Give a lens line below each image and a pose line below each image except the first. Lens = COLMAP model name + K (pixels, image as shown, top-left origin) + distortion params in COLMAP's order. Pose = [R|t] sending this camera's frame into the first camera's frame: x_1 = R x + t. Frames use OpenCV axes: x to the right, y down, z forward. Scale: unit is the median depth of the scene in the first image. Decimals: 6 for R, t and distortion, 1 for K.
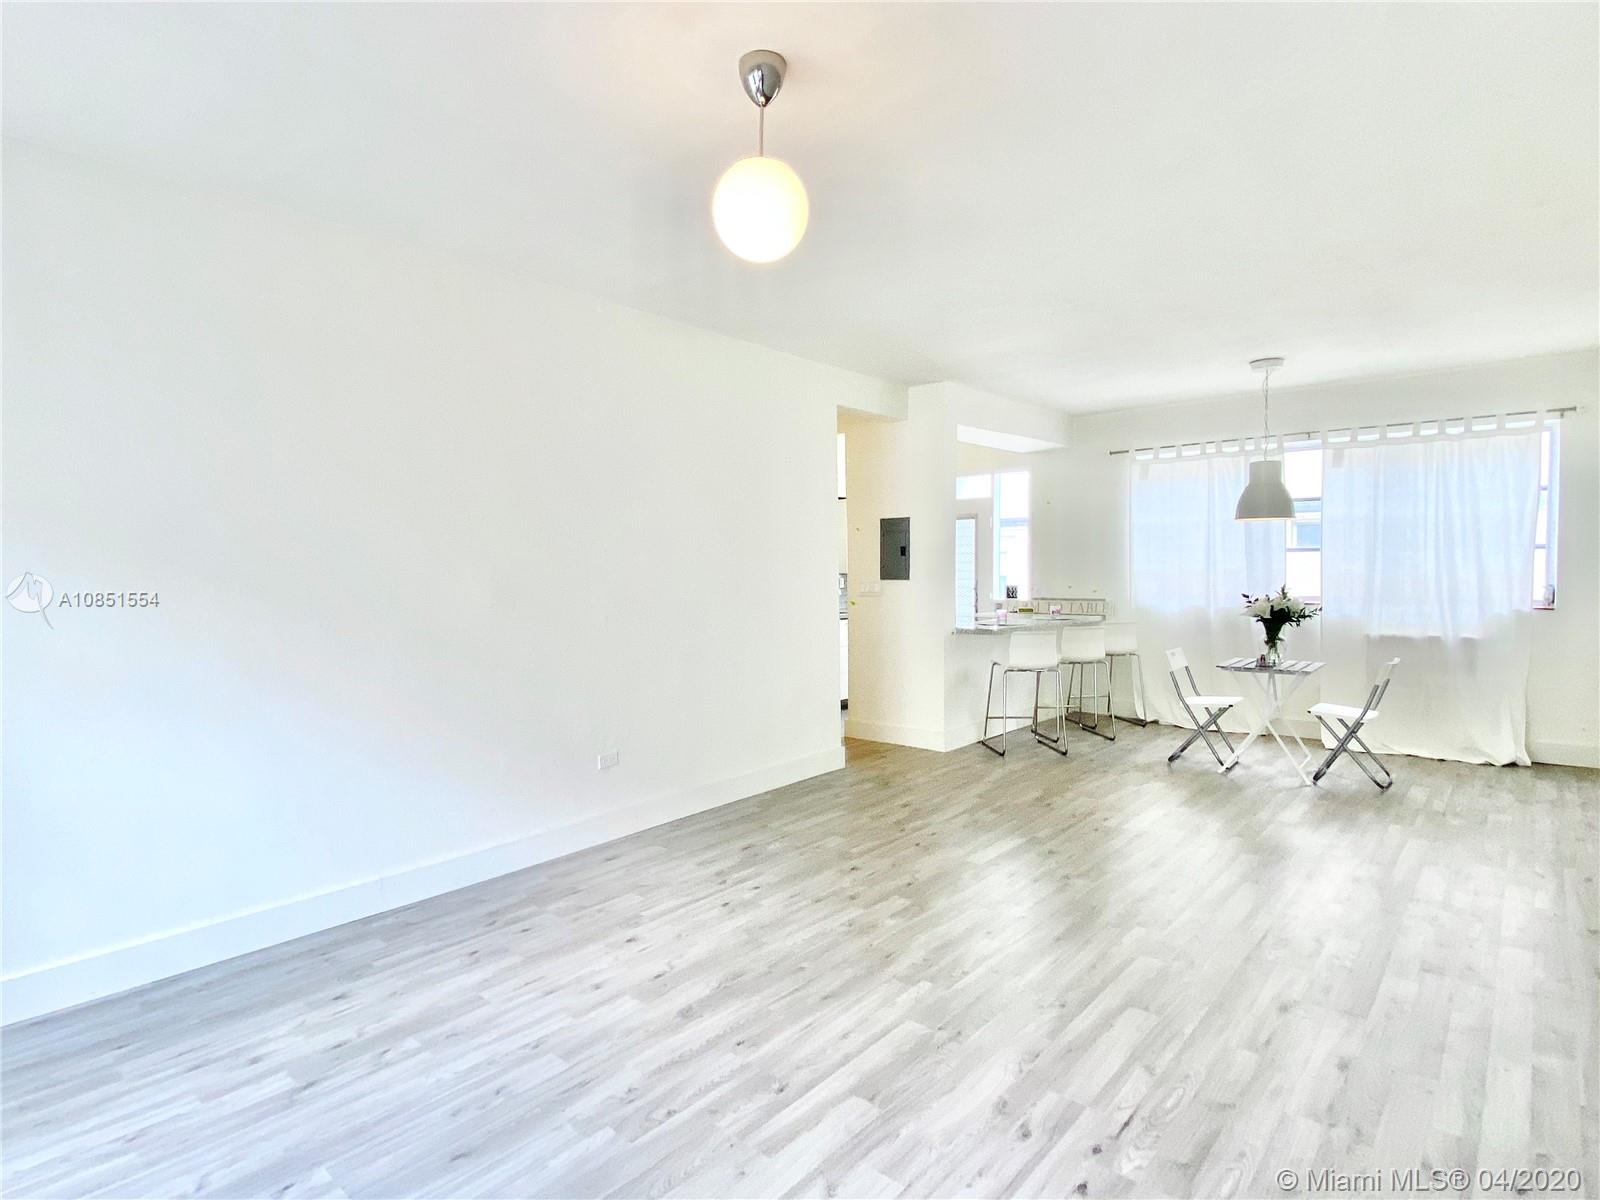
lens RADIAL K [[837.1, 0, 814.9], [0, 837.1, 606.6], [0, 0, 1]] dist [0.030797, -0.023578]
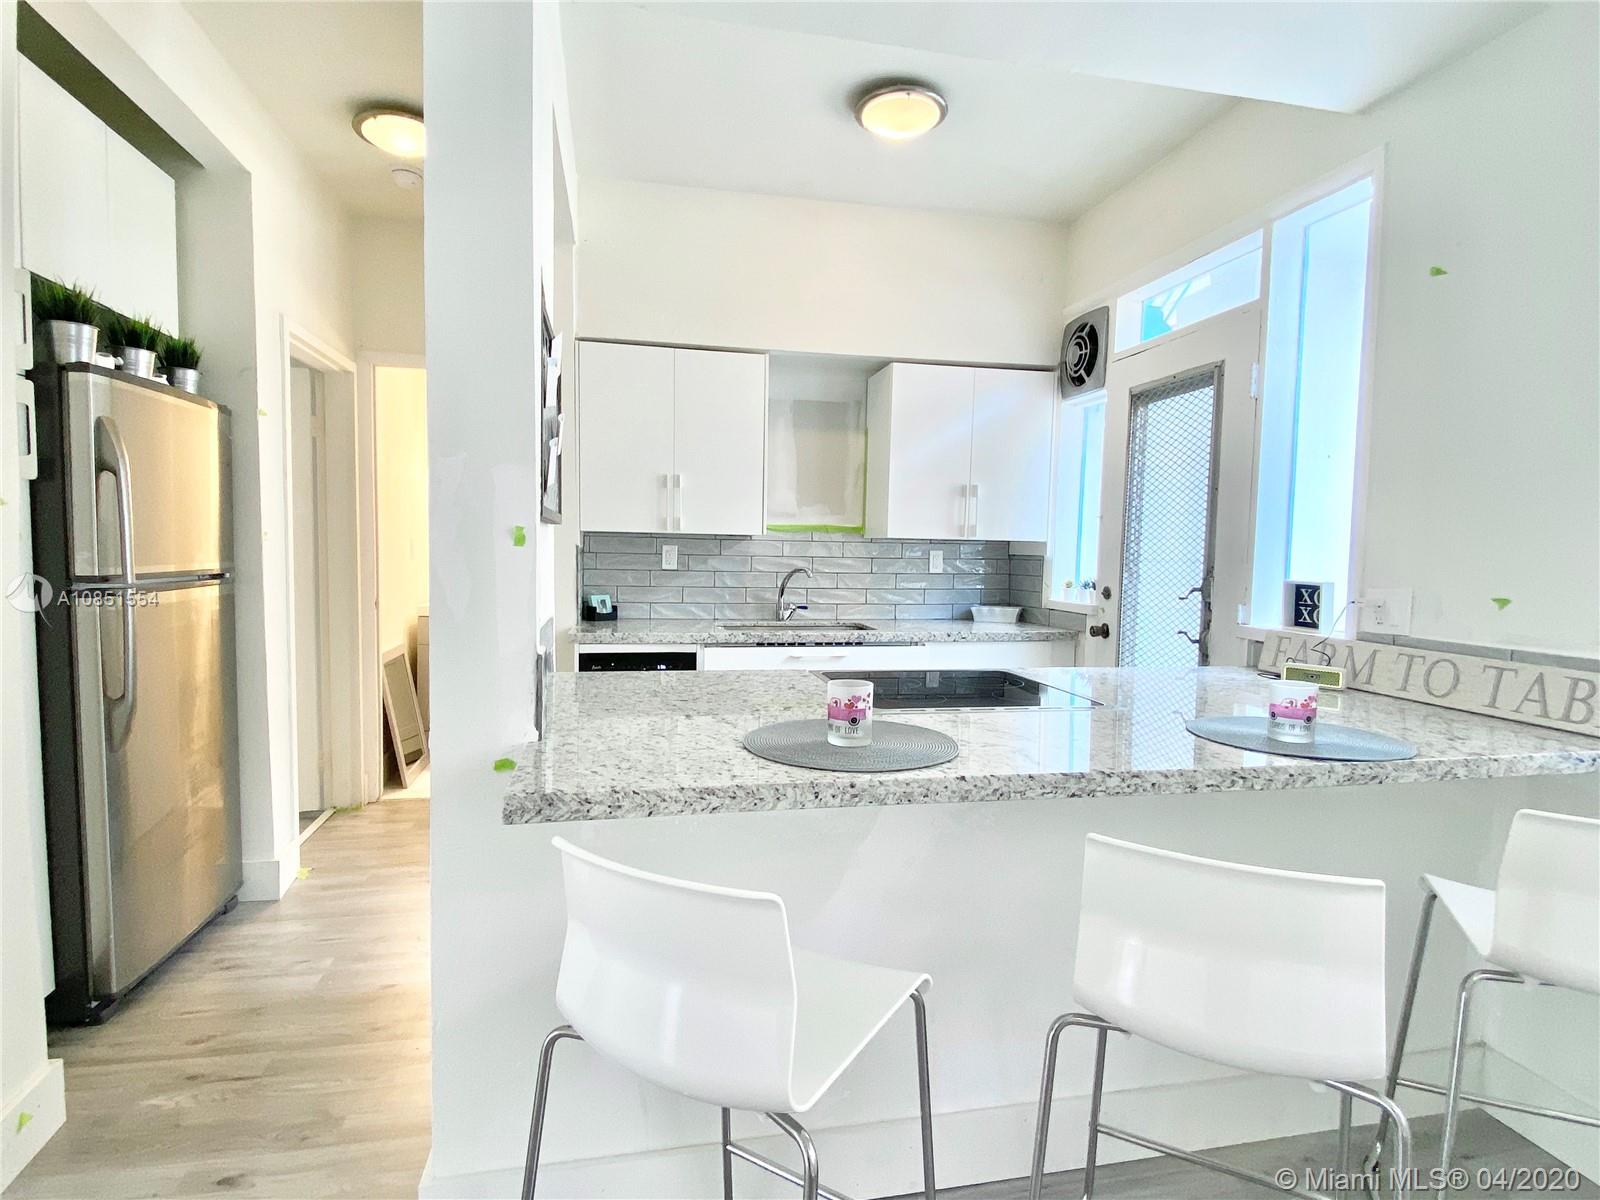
lens RADIAL K [[837.1, 0, 799.2], [0, 837.1, 602.4], [0, 0, 1]] dist [0.030797, -0.023578]
pose [[0.792736, 0.065385, -0.606049, 0.397652], [-0.055771, 0.997840, 0.034704, -0.027999], [0.607009, 0.006289, 0.794670, 0.927541]]
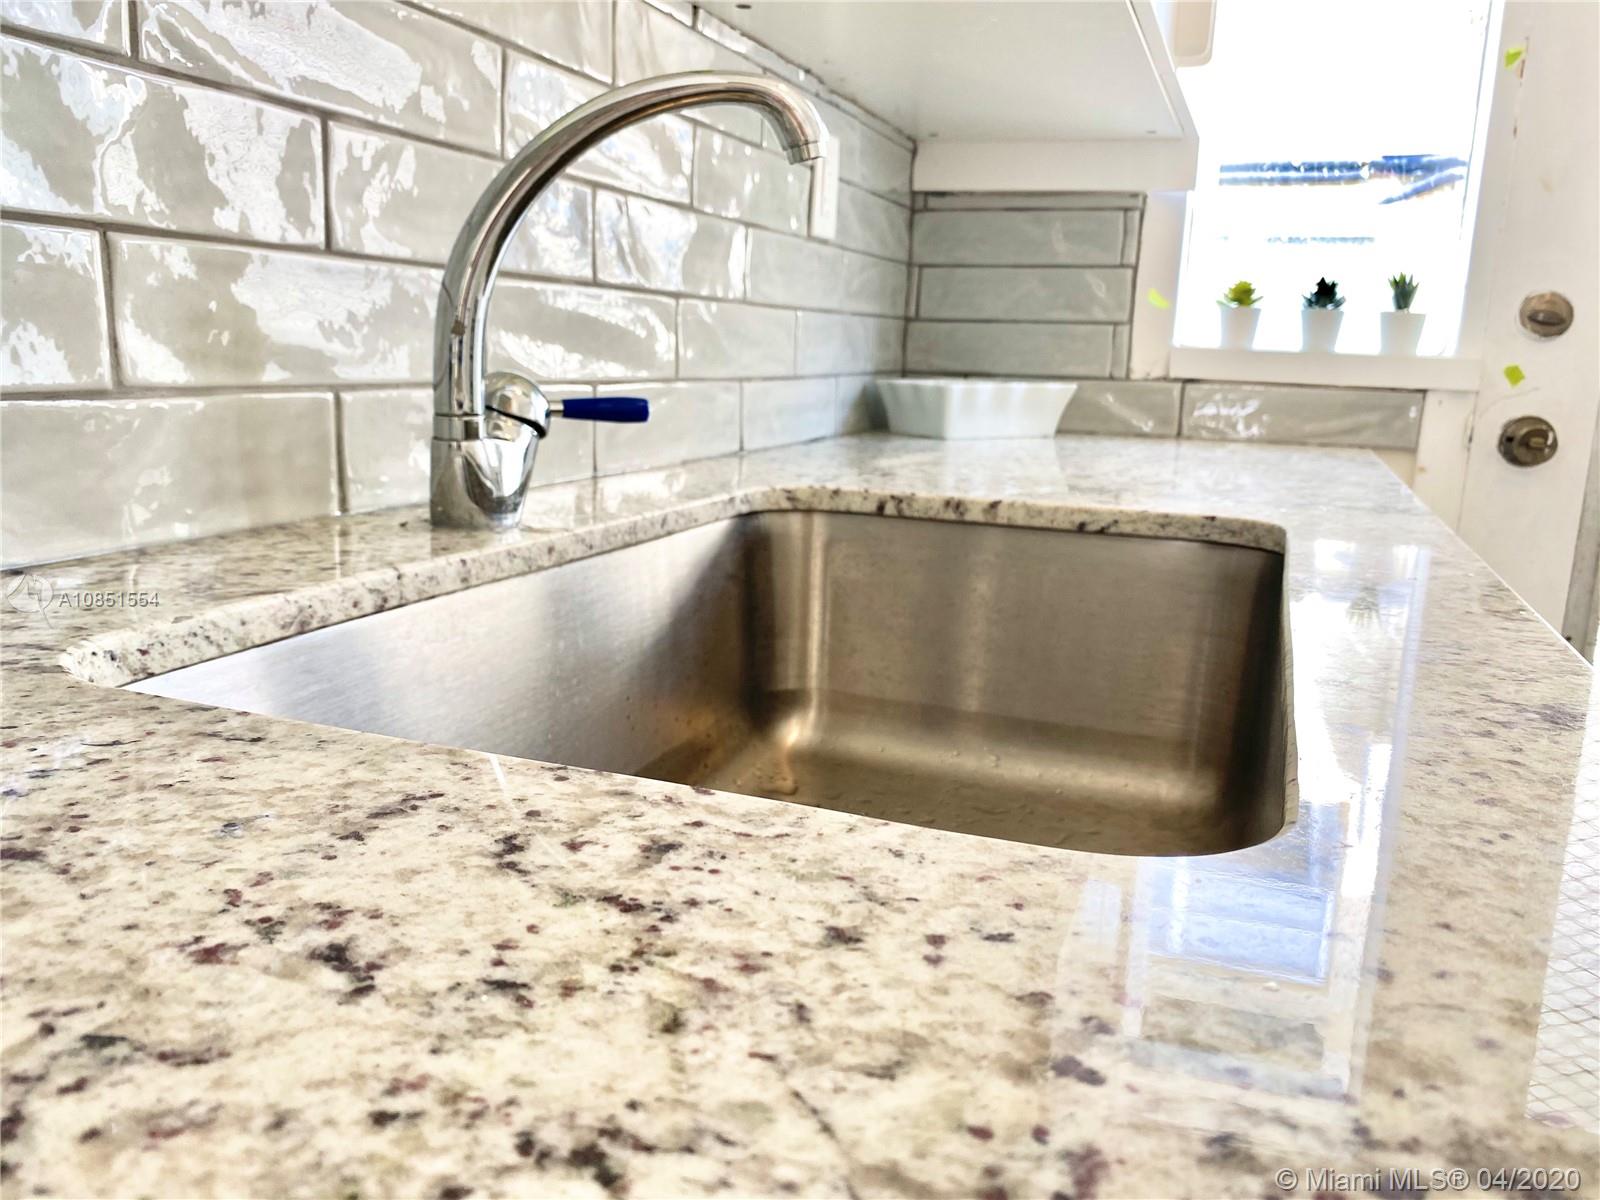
lens RADIAL K [[1237.1, 0, 797.3], [0, 1237.1, 596.0], [0, 0, 1]] dist [0.011671, -0.028700]
pose [[0.933311, -0.025376, 0.358172, -0.048431], [-0.030498, 0.988293, 0.149490, -0.000660], [-0.357772, -0.150444, 0.921610, 1.342940]]
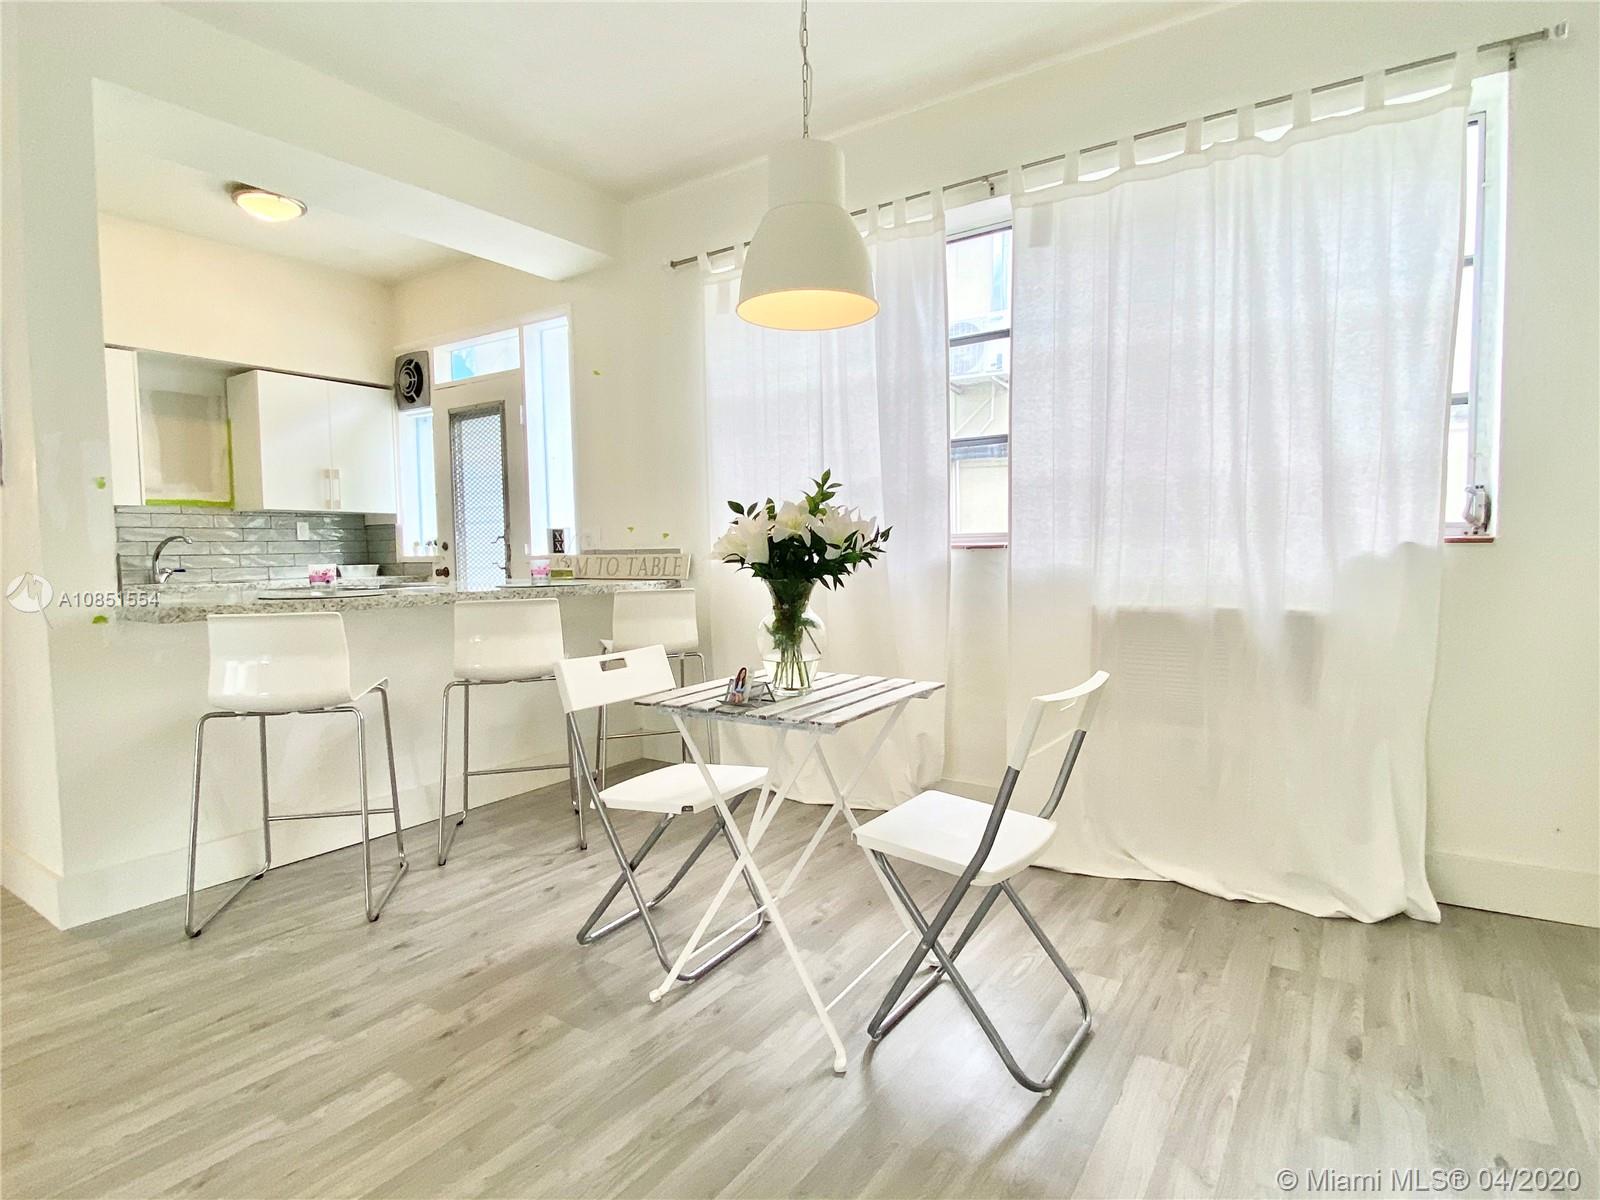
lens RADIAL K [[837.1, 0, 793.1], [0, 837.1, 604.7], [0, 0, 1]] dist [0.030797, -0.023578]
pose [[0.994553, -0.011274, 0.103620, 0.481362], [0.009362, 0.999777, 0.018914, 0.022825], [-0.103810, -0.017840, 0.994437, 0.612282]]
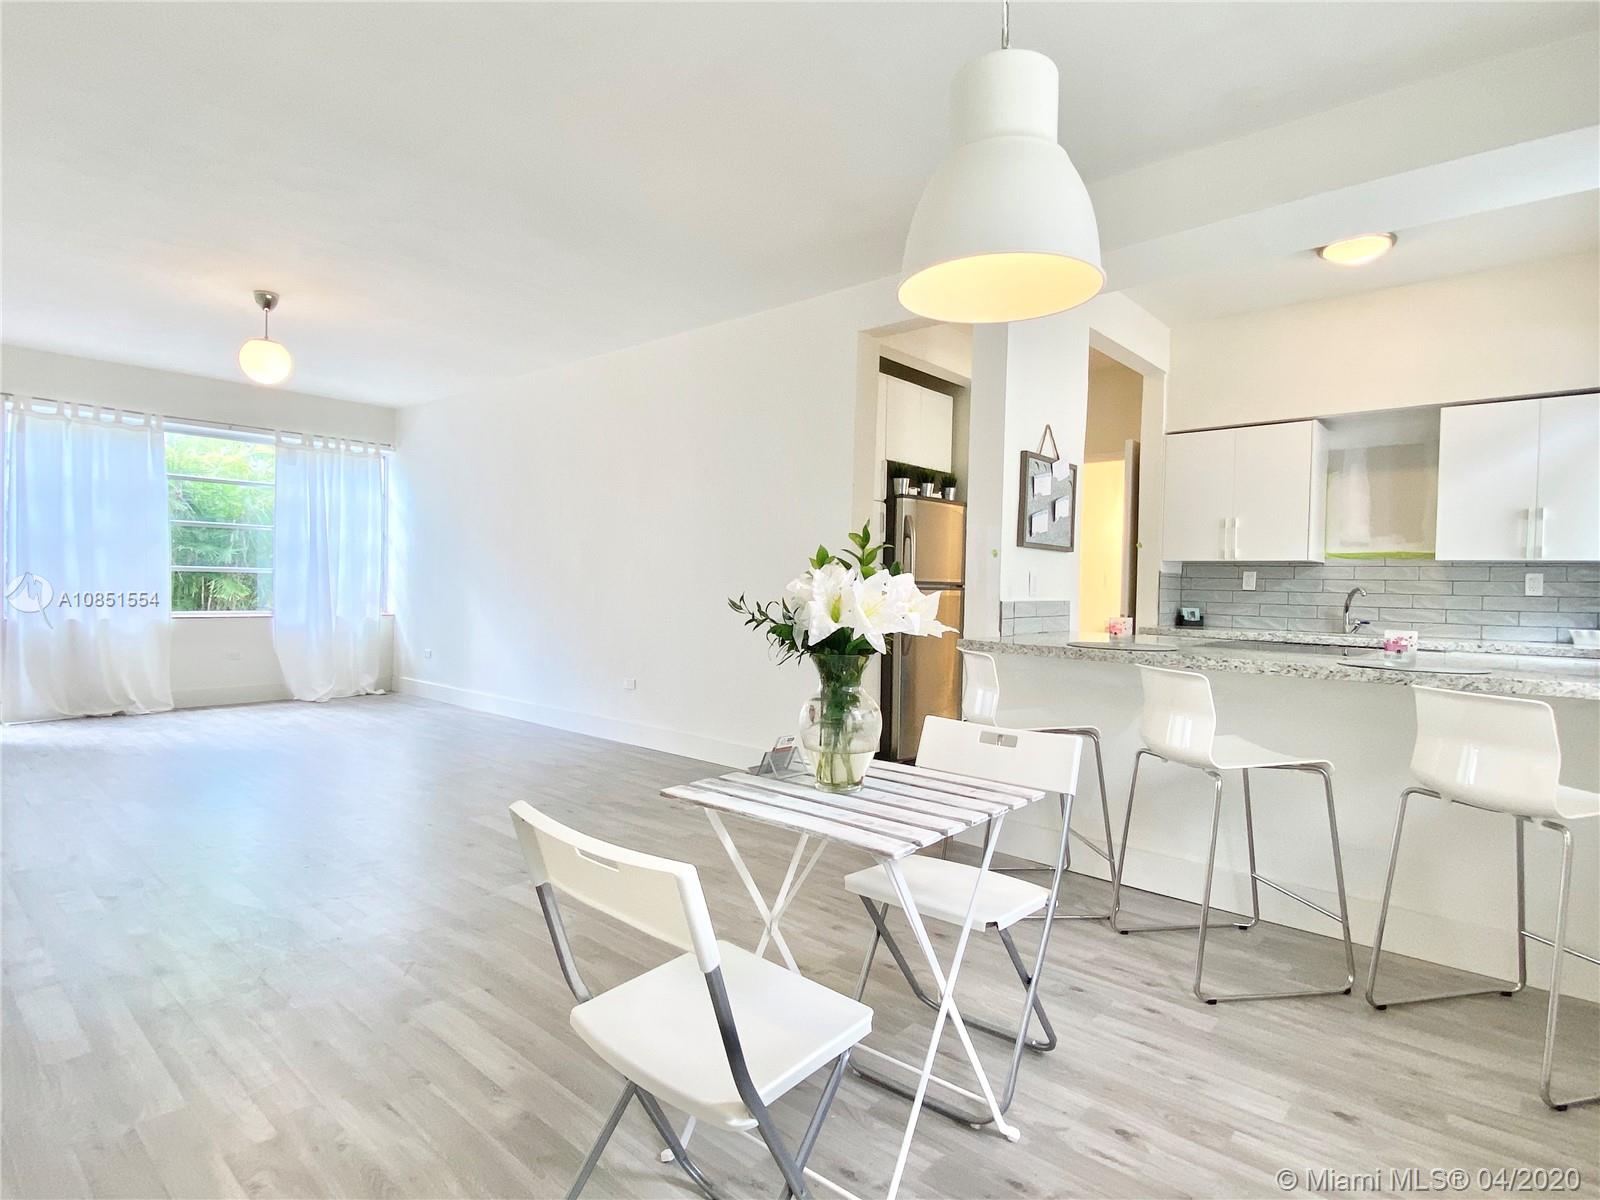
lens RADIAL K [[837.1, 0, 793.3], [0, 837.1, 595.4], [0, 0, 1]] dist [0.030797, -0.023578]
pose [[-0.023009, 0.022406, -0.999484, 0.811488], [-0.068634, 0.997355, 0.023938, -0.007822], [0.997377, 0.069150, -0.021411, 0.940747]]
